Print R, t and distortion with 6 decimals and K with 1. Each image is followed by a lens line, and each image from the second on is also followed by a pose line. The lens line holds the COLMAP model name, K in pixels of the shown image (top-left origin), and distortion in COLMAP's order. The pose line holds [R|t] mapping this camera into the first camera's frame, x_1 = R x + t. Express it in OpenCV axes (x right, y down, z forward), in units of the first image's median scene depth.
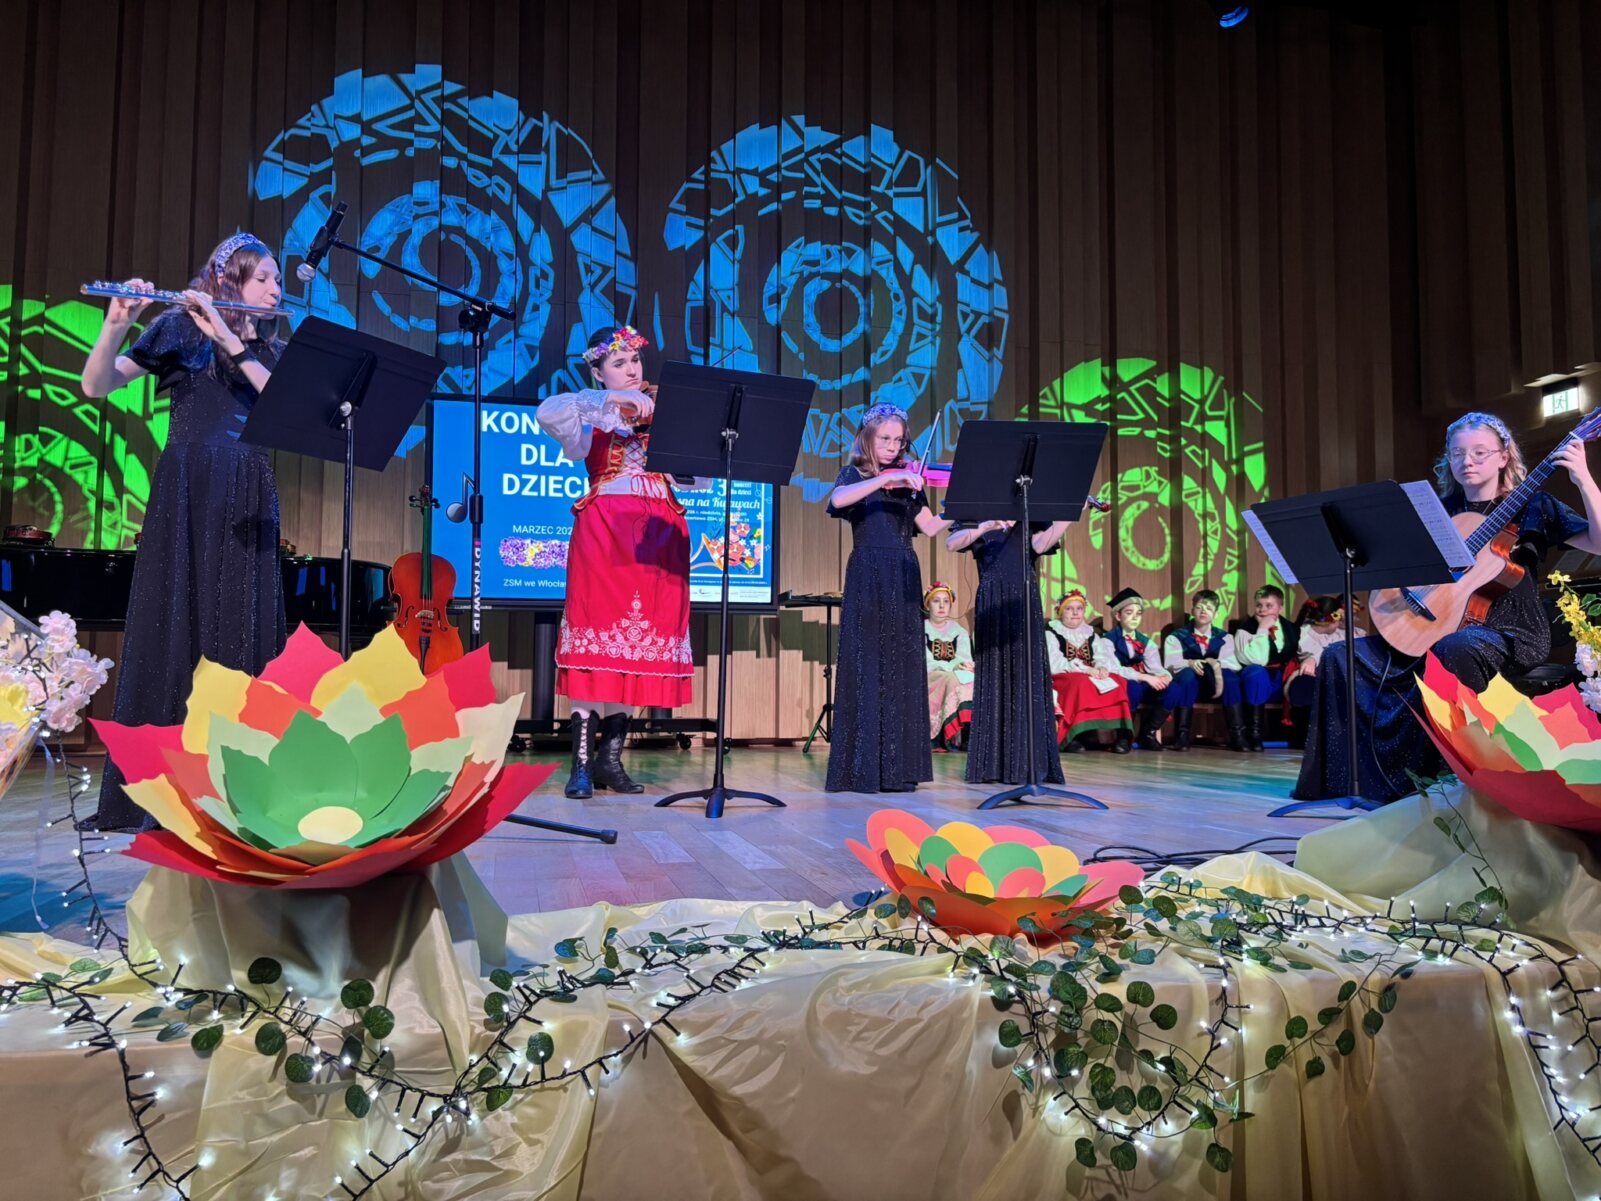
lens RADIAL K [[1200.3, 0, 799.7], [0, 1200.3, 607.5], [0, 0, 1]] dist [0.037258, -0.036221]
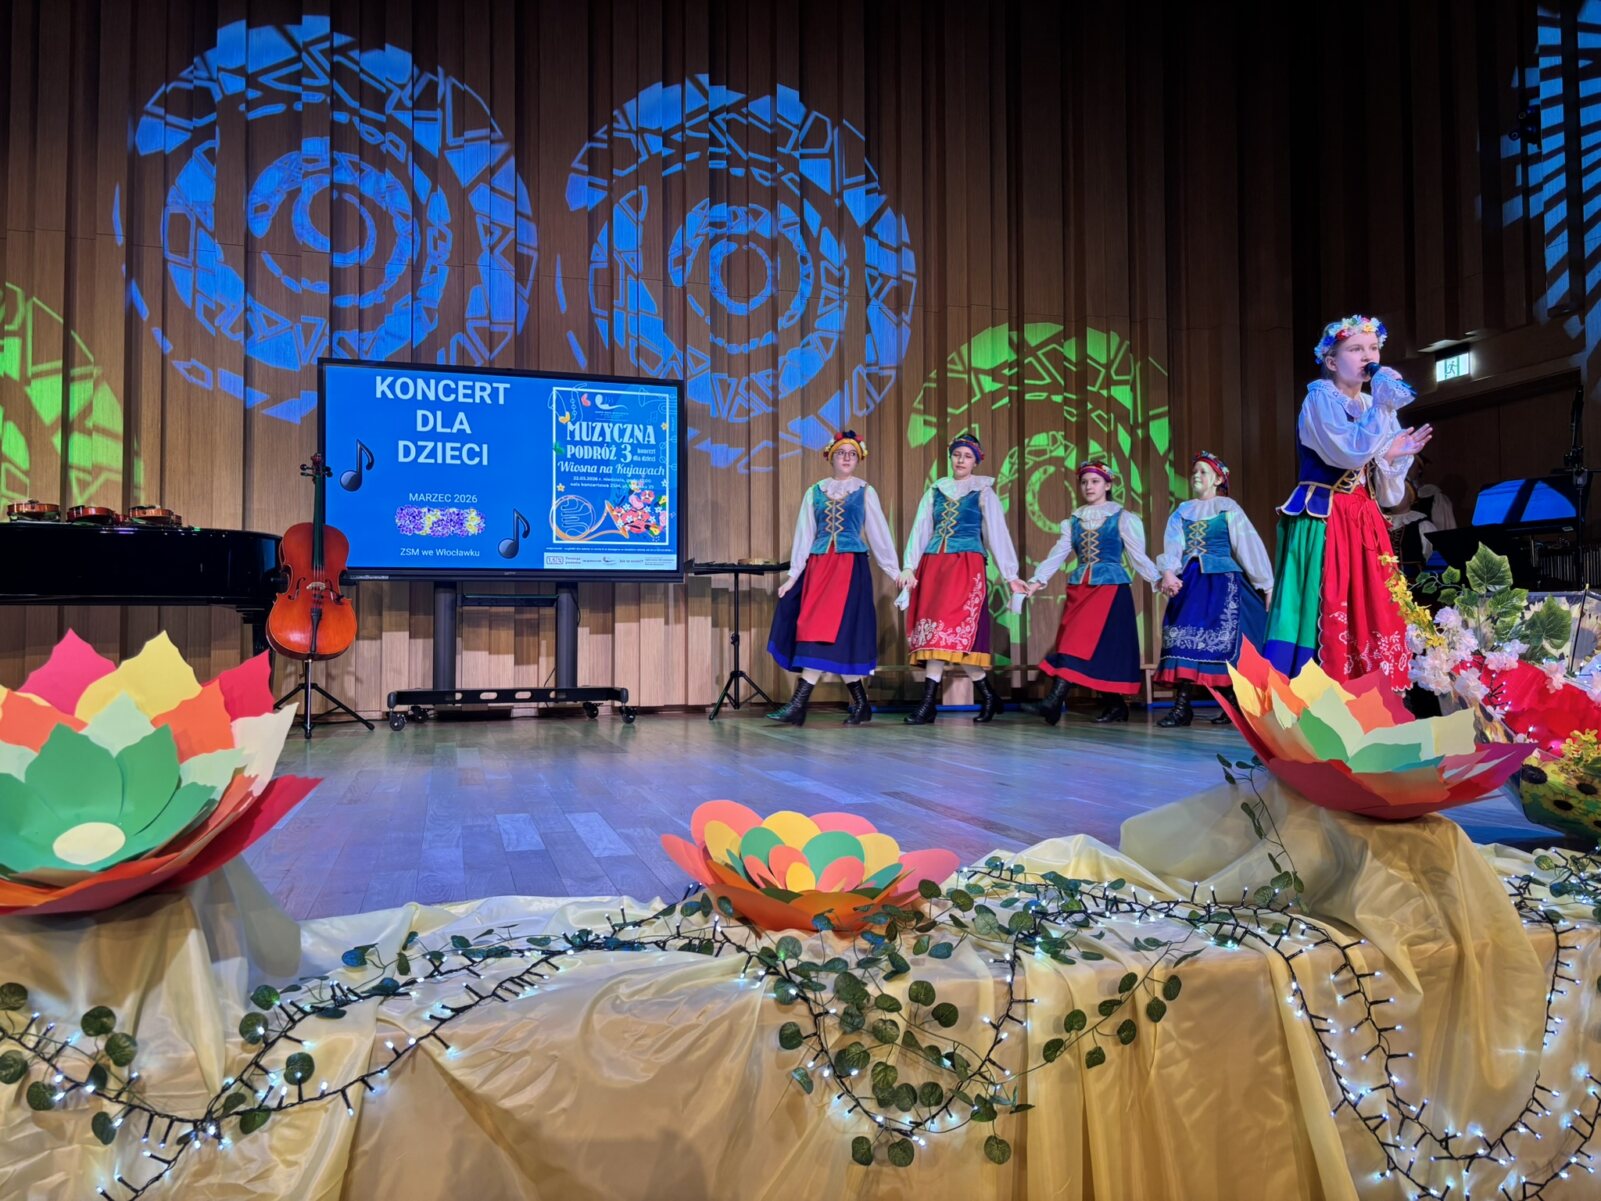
lens RADIAL K [[1199.5, 0, 795.8], [0, 1199.5, 595.0], [0, 0, 1]] dist [0.044134, -0.042919]
pose [[0.998879, -0.007196, 0.046787, 0.030156], [0.005976, 0.999640, 0.026162, -0.009111], [-0.046958, -0.025853, 0.998562, 0.001037]]
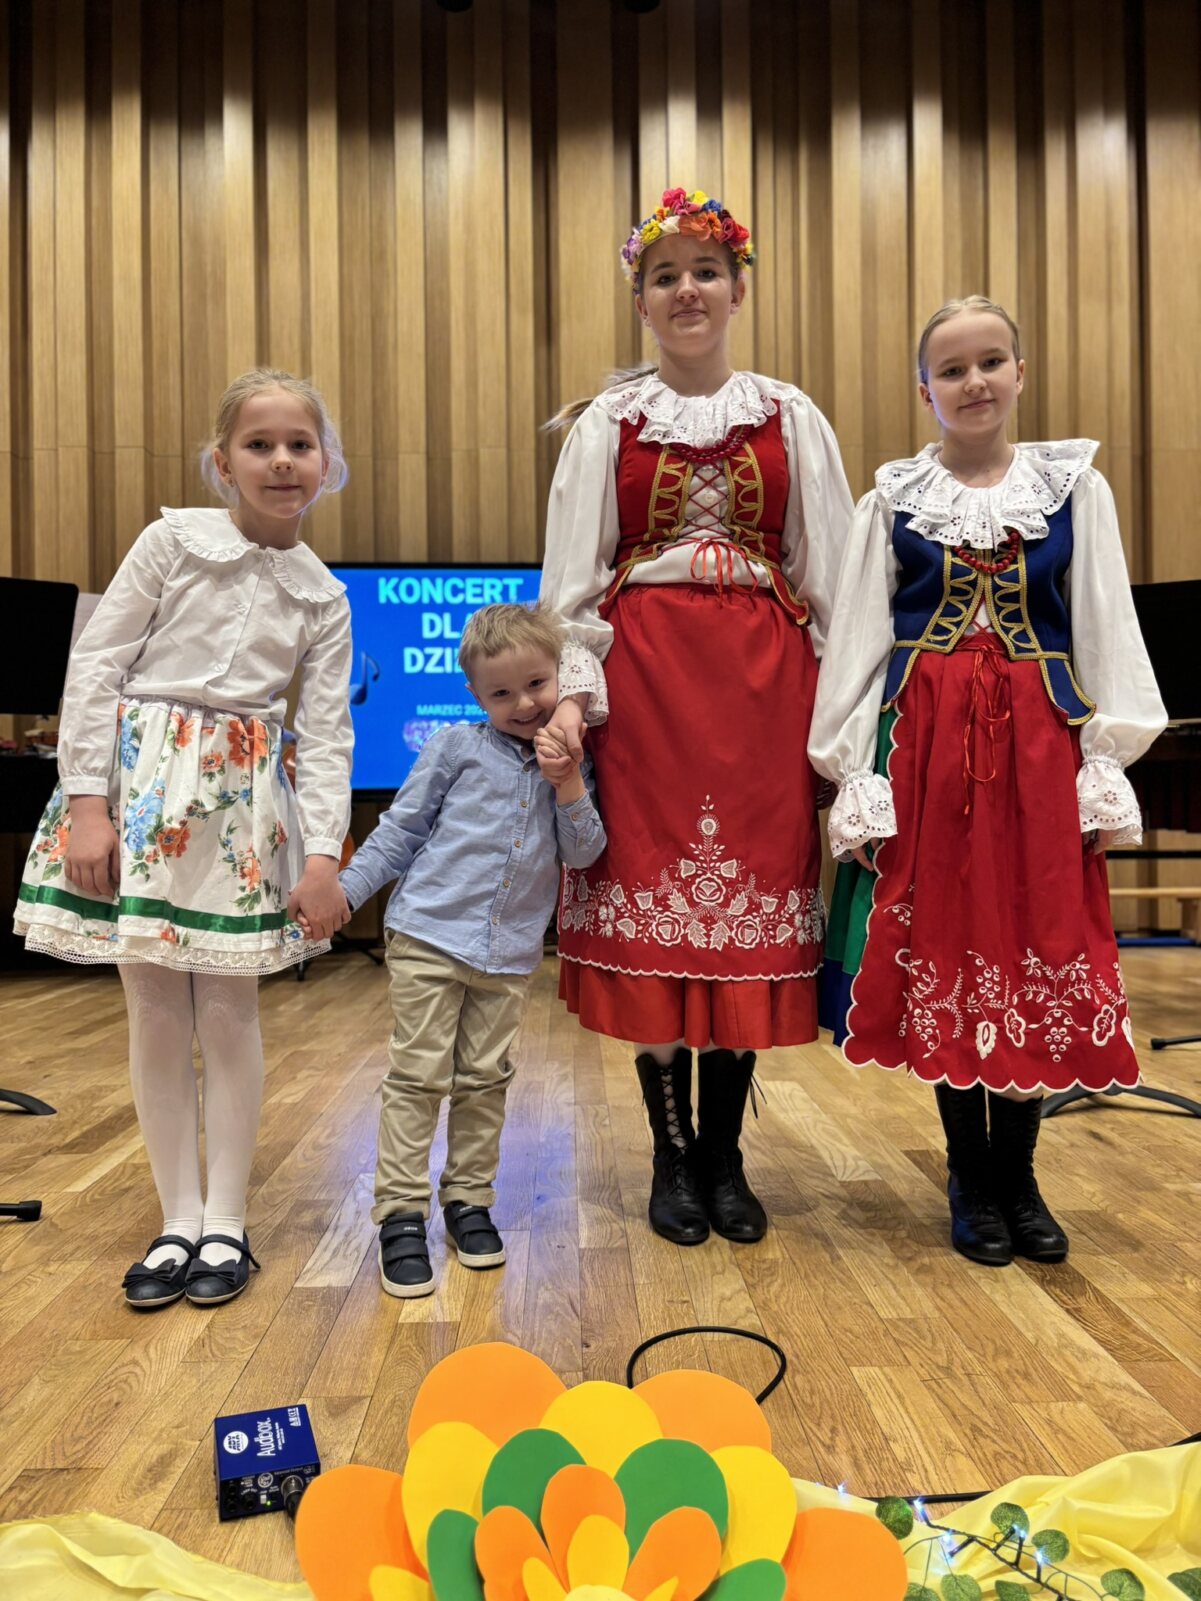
lens RADIAL K [[1203.2, 0, 598.5], [0, 1203.2, 804.5], [0, 0, 1]] dist [0.039582, -0.039403]
pose [[0.977862, -0.014443, -0.208750, 0.079179], [0.024769, 0.998591, 0.046939, -0.034282], [0.207778, -0.051070, 0.976842, 0.151284]]
